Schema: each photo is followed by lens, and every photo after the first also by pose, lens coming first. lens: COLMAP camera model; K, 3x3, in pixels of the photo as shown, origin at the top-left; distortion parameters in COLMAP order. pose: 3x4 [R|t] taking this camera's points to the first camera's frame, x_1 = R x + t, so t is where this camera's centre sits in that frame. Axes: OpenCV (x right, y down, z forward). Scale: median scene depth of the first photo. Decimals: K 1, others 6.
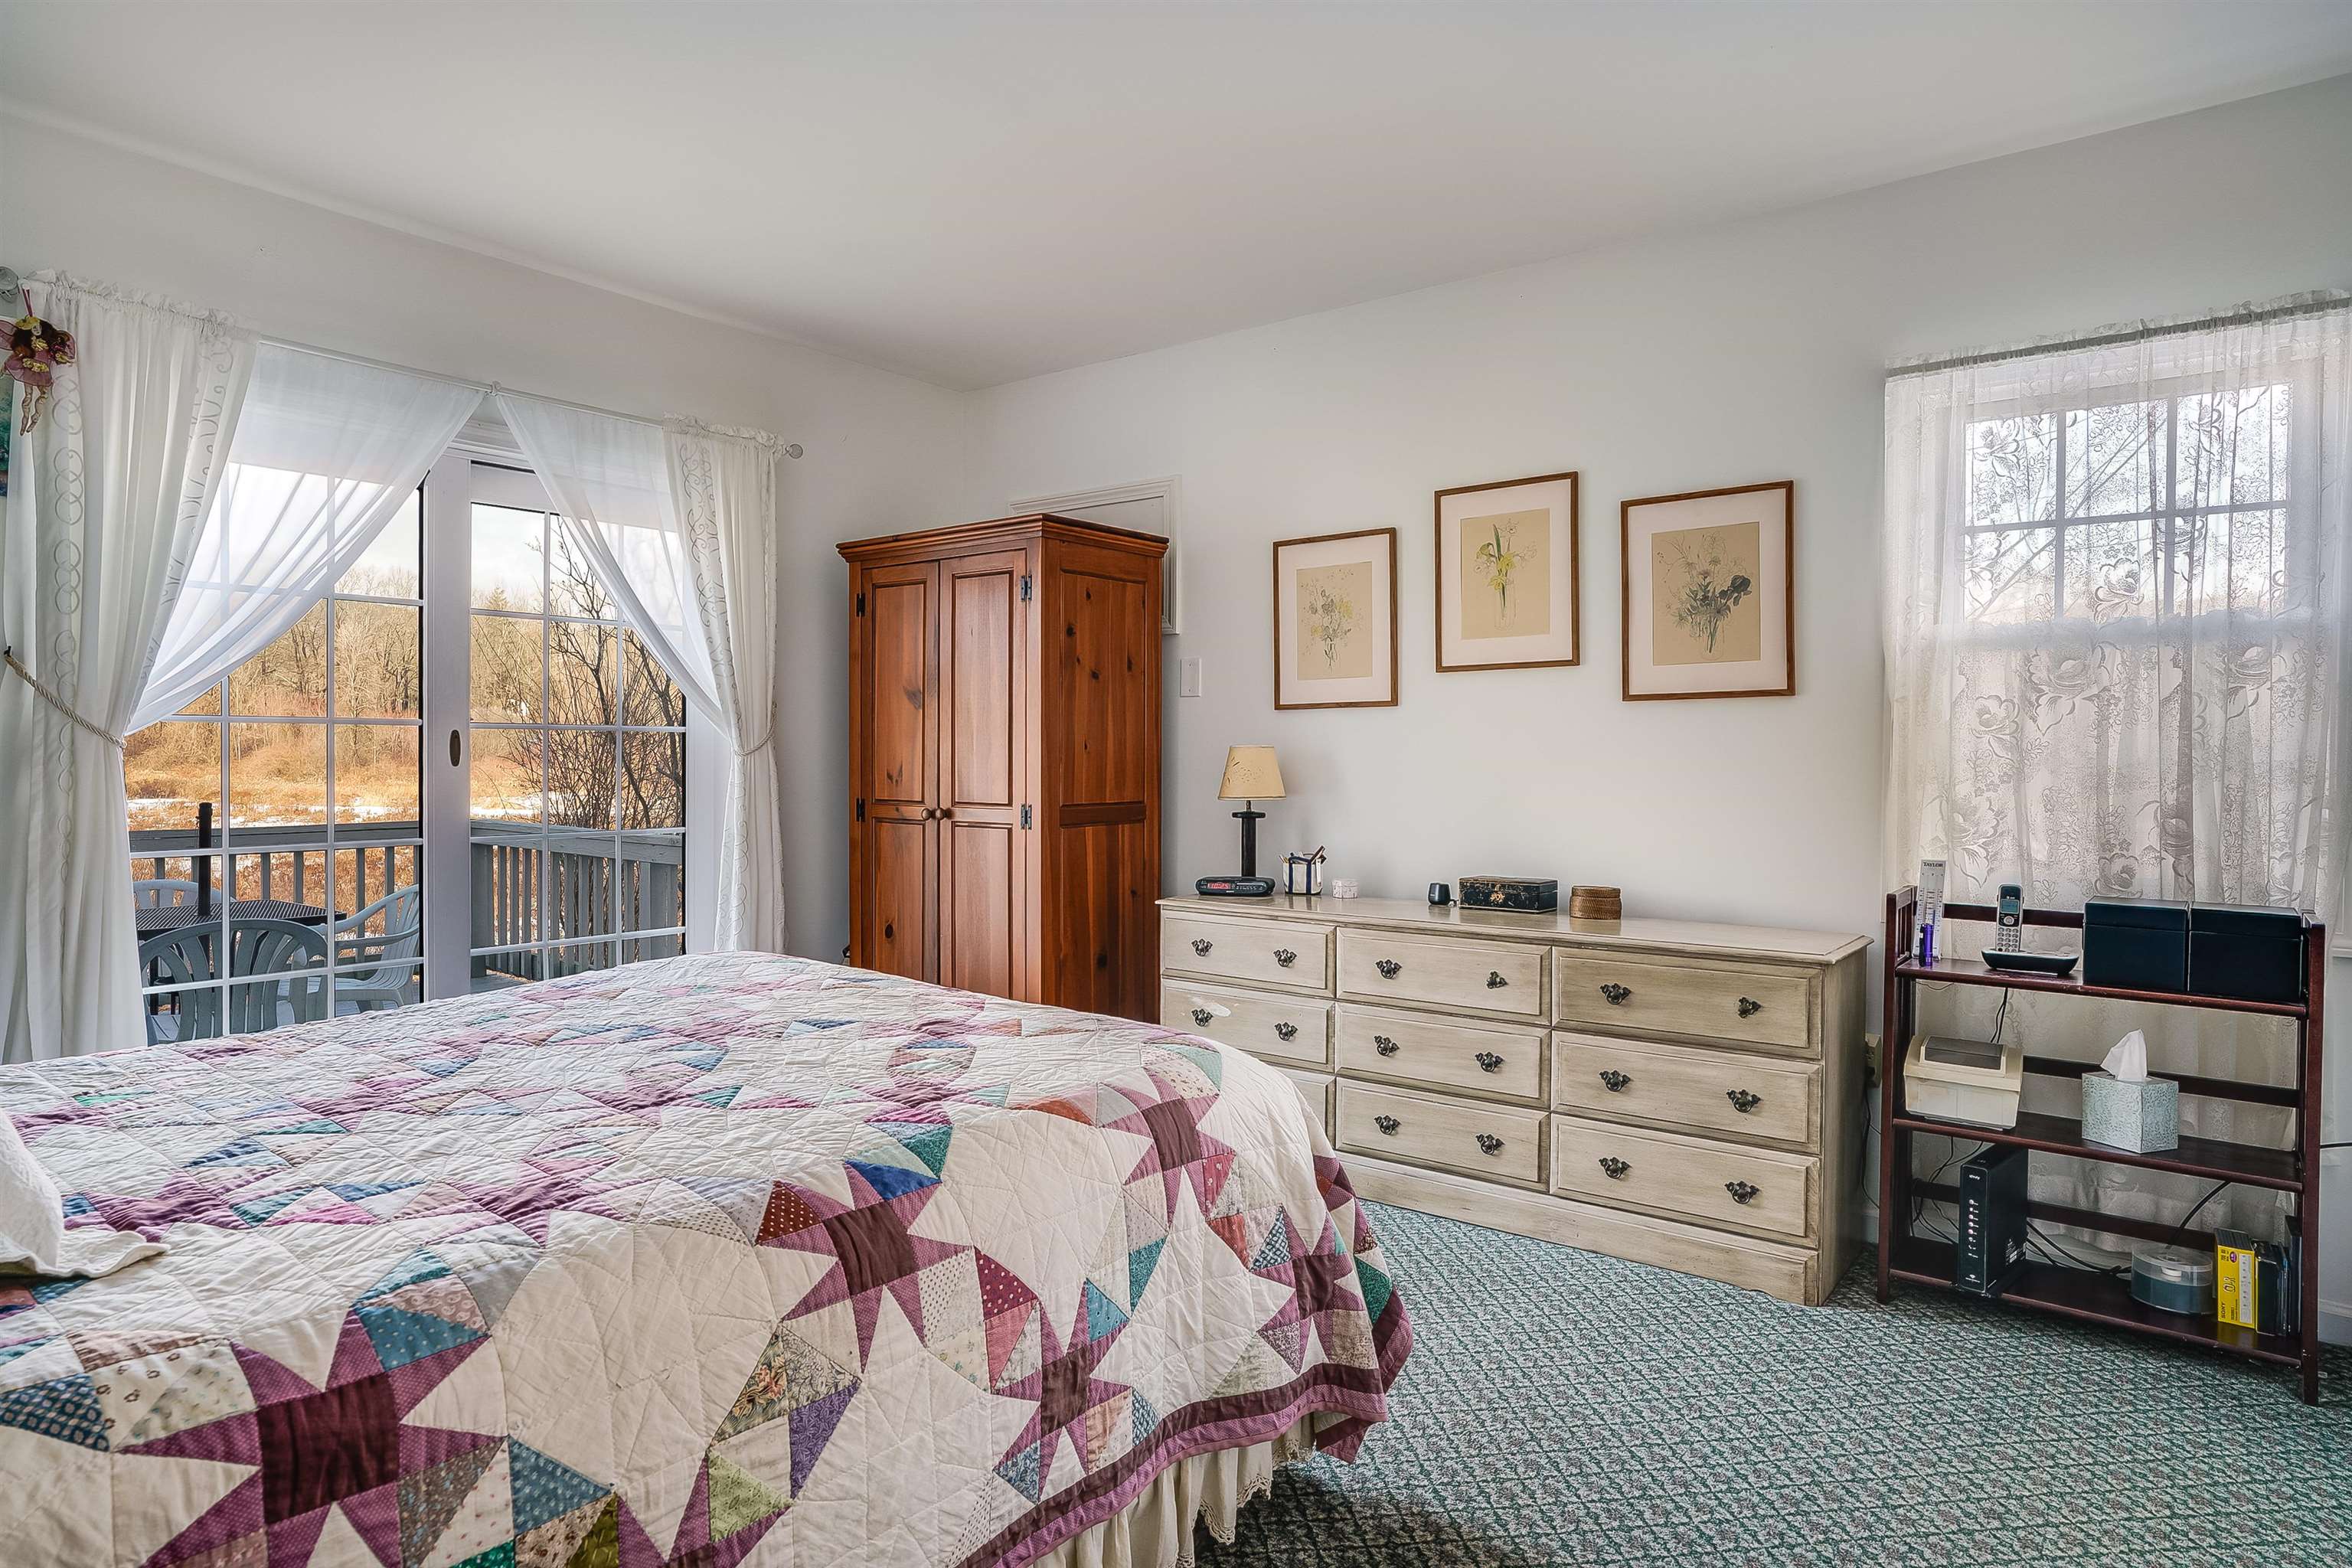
lens RADIAL K [[1328.4, 0, 1168.5], [0, 1328.4, 781.8], [0, 0, 1]] dist [-0.039483, 0.018886]
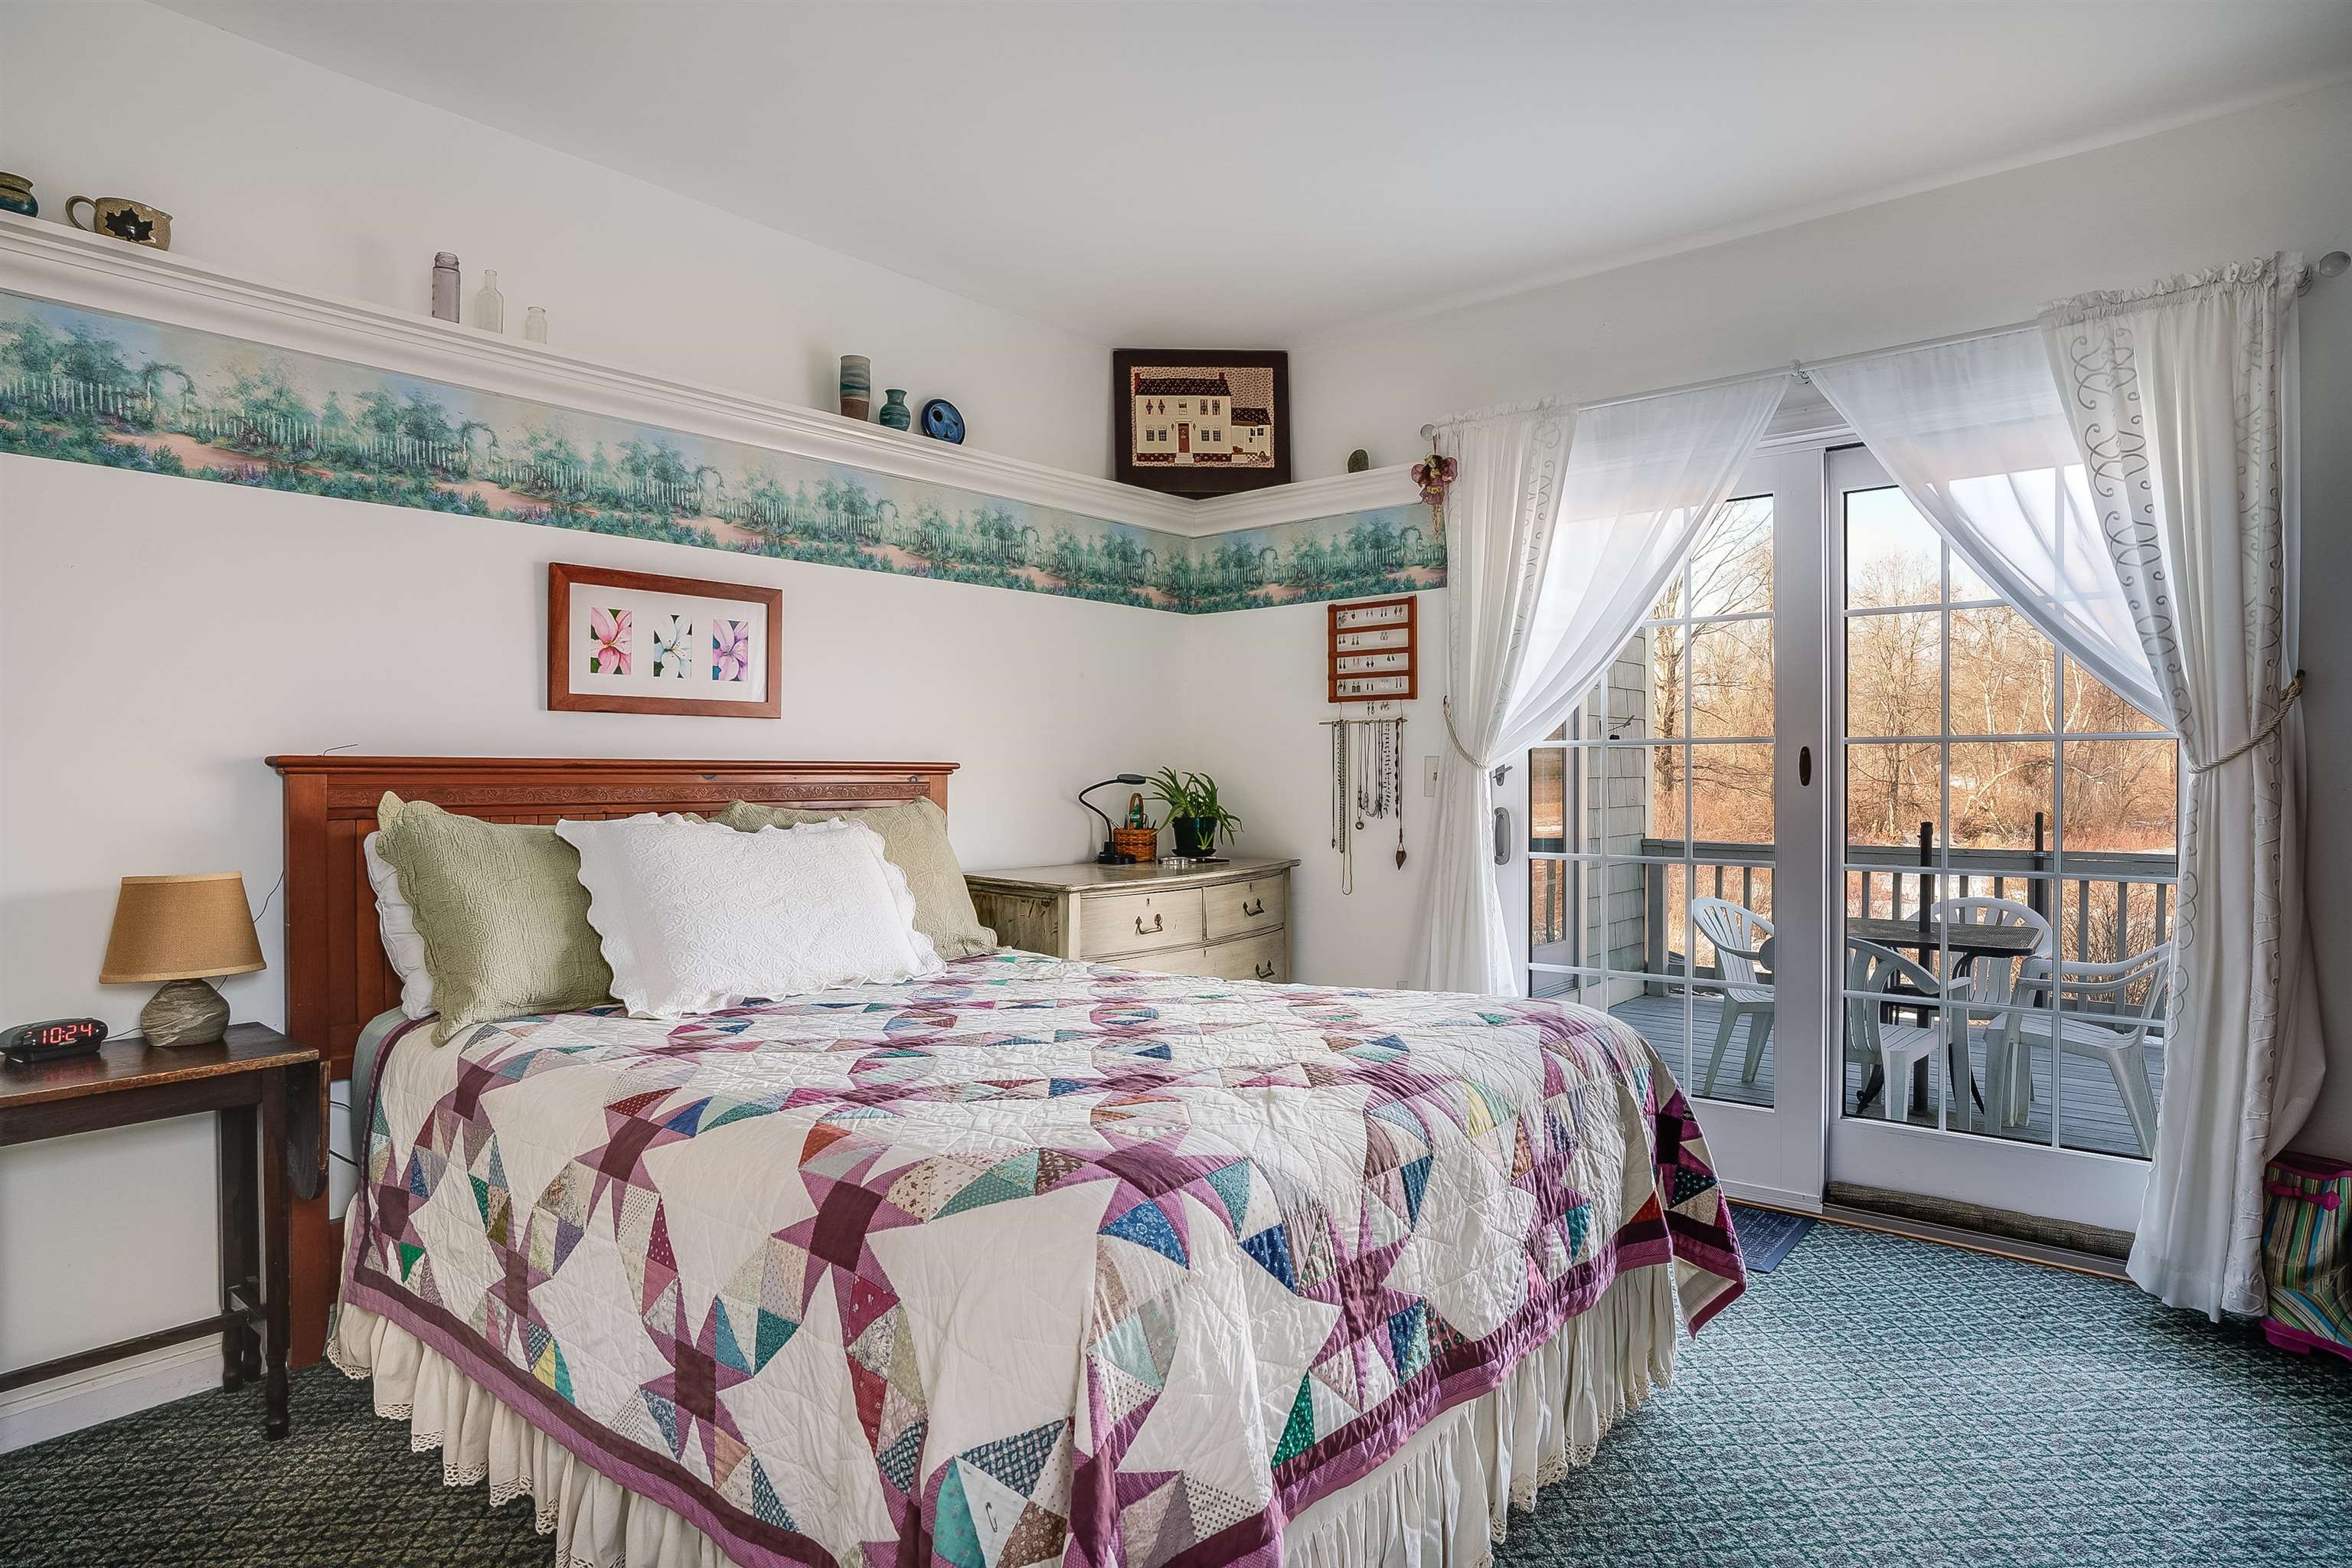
lens RADIAL K [[1328.4, 0, 1168.5], [0, 1328.4, 781.8], [0, 0, 1]] dist [-0.039483, 0.018886]
pose [[-0.034116, -0.000769, -0.999418, 0.392992], [-0.017148, 0.999853, -0.000184, -0.007015], [0.999271, 0.017131, -0.034124, 0.584852]]
